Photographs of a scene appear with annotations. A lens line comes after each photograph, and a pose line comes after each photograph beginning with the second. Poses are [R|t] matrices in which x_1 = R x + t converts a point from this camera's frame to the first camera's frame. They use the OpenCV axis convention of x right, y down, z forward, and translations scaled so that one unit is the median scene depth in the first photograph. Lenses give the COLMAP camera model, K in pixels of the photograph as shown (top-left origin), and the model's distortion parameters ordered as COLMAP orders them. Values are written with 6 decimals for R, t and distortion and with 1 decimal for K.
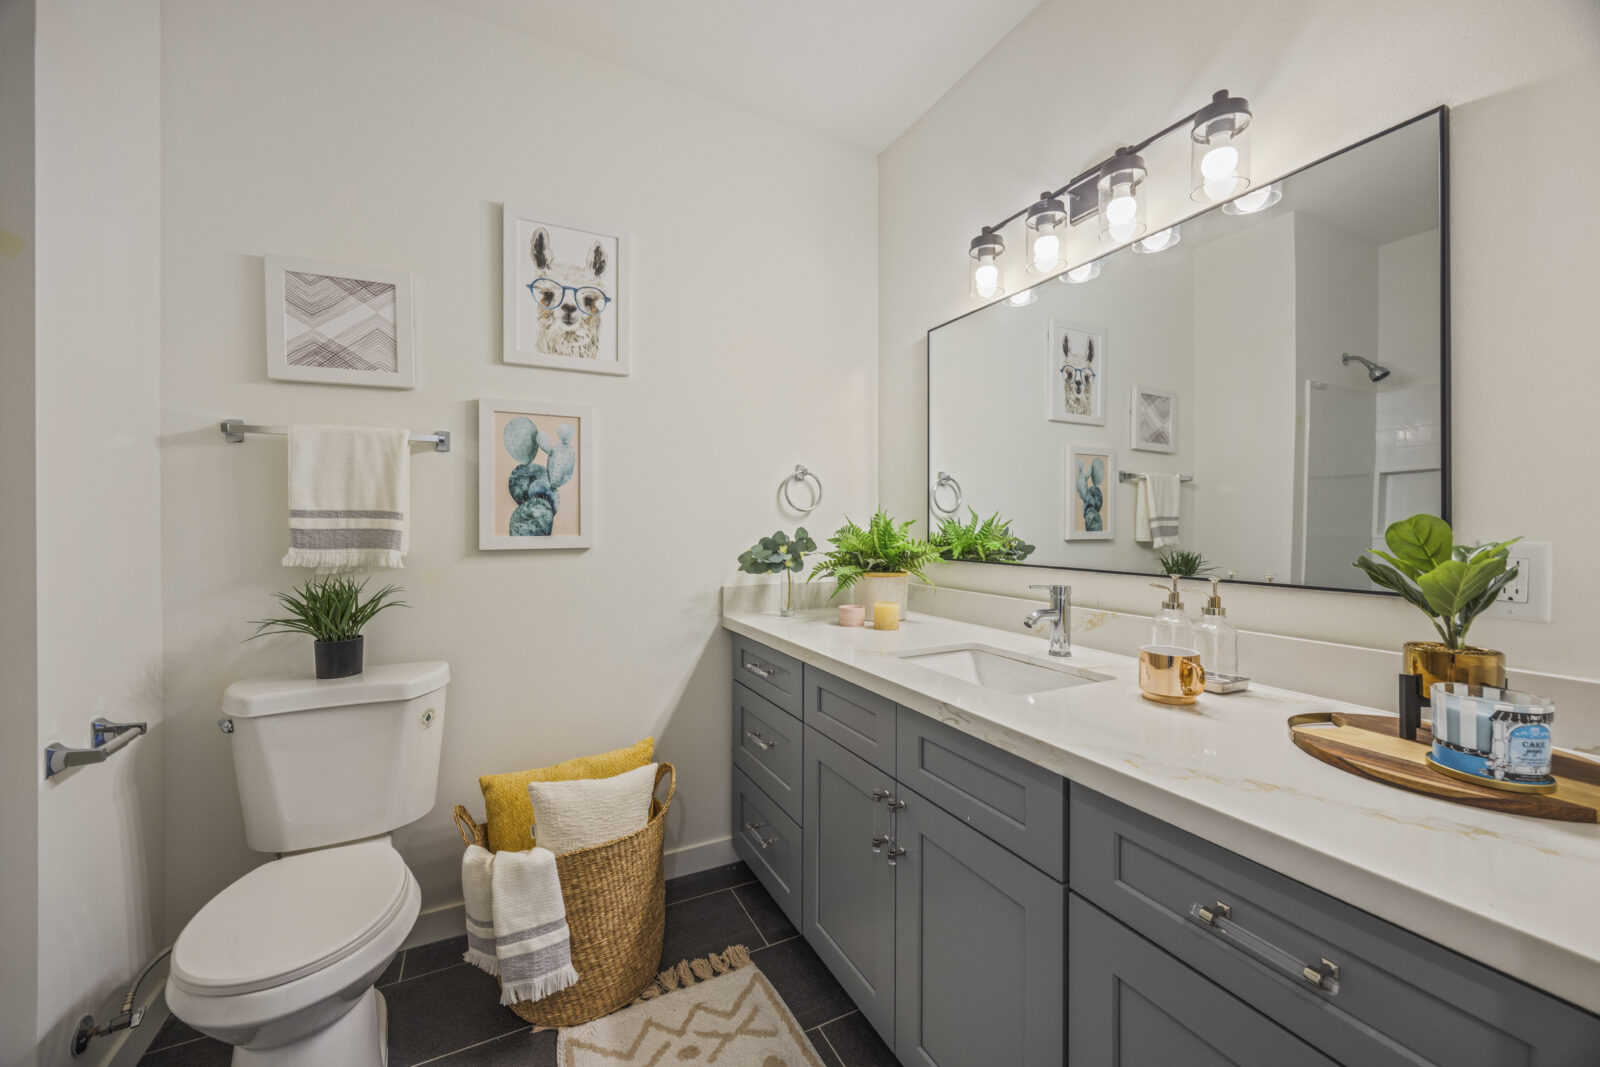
lens RADIAL K [[639.0, 0, 800.0], [0, 639.0, 533.5], [0, 0, 1]] dist [-0.000795, -0.000126]
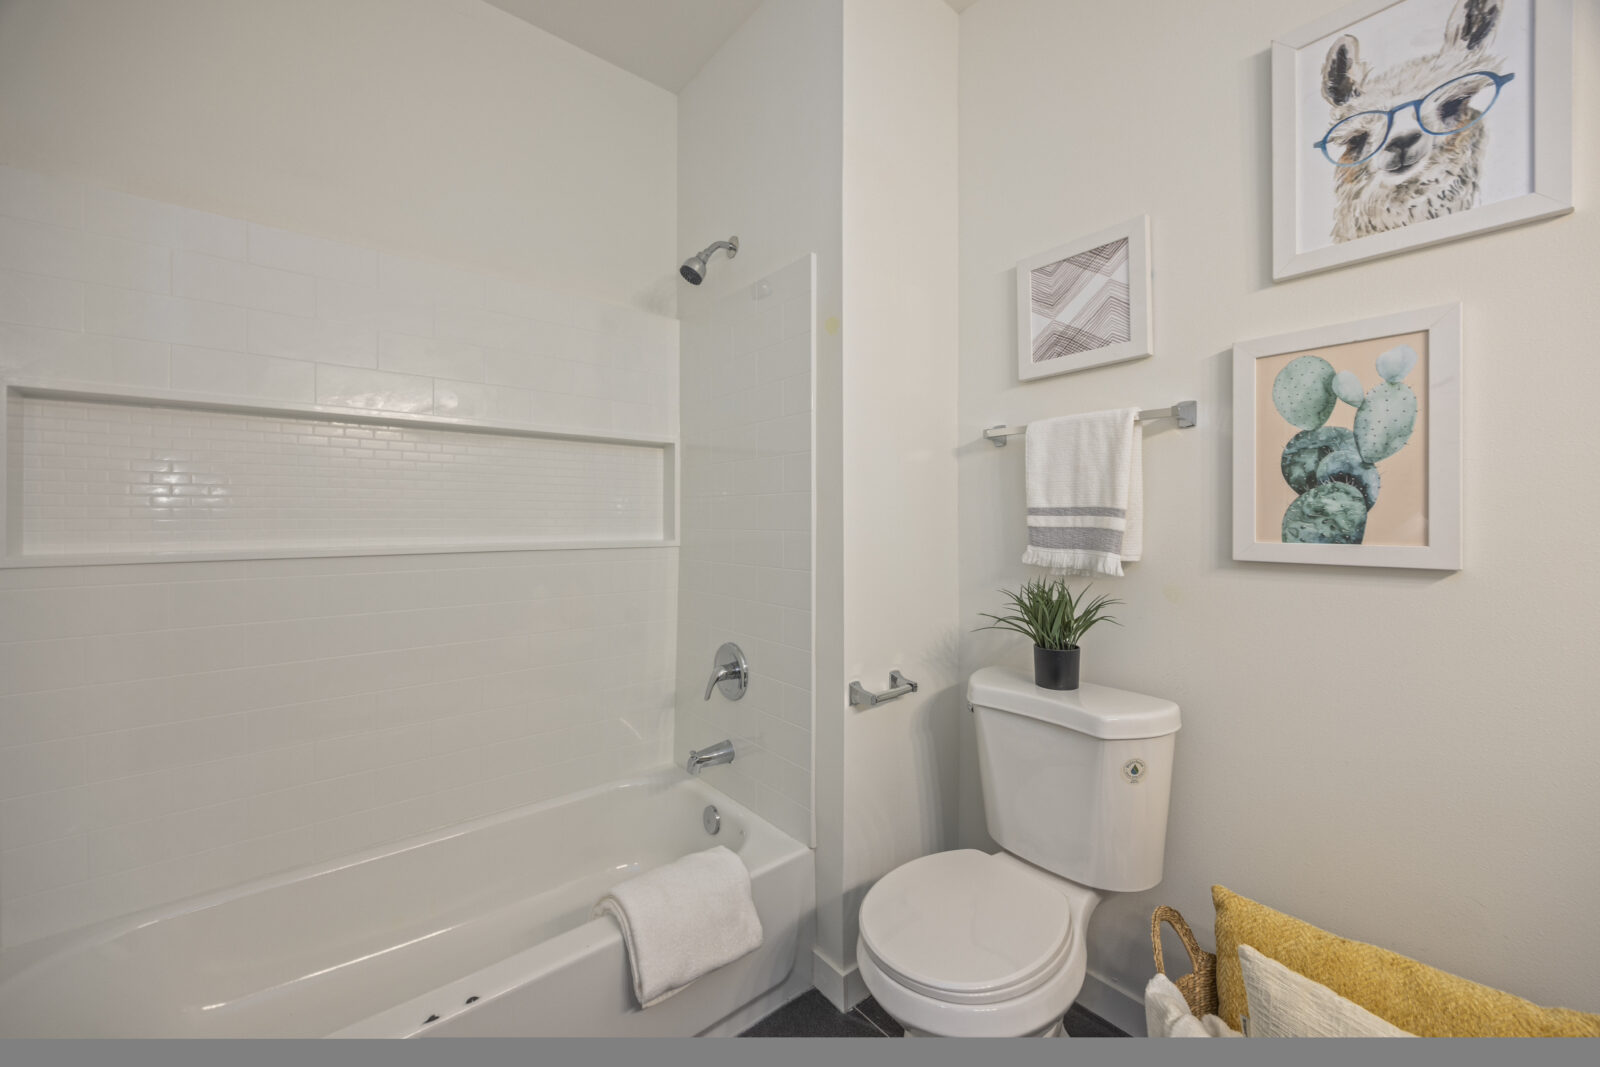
lens RADIAL K [[612.4, 0, 798.5], [0, 612.4, 518.2], [0, 0, 1]] dist [-0.001605, -0.000231]
pose [[0.213549, 0.002955, -0.976928, 0.055427], [-0.018208, 0.999834, -0.000956, -0.011311], [0.976763, 0.017992, 0.213567, 0.394198]]
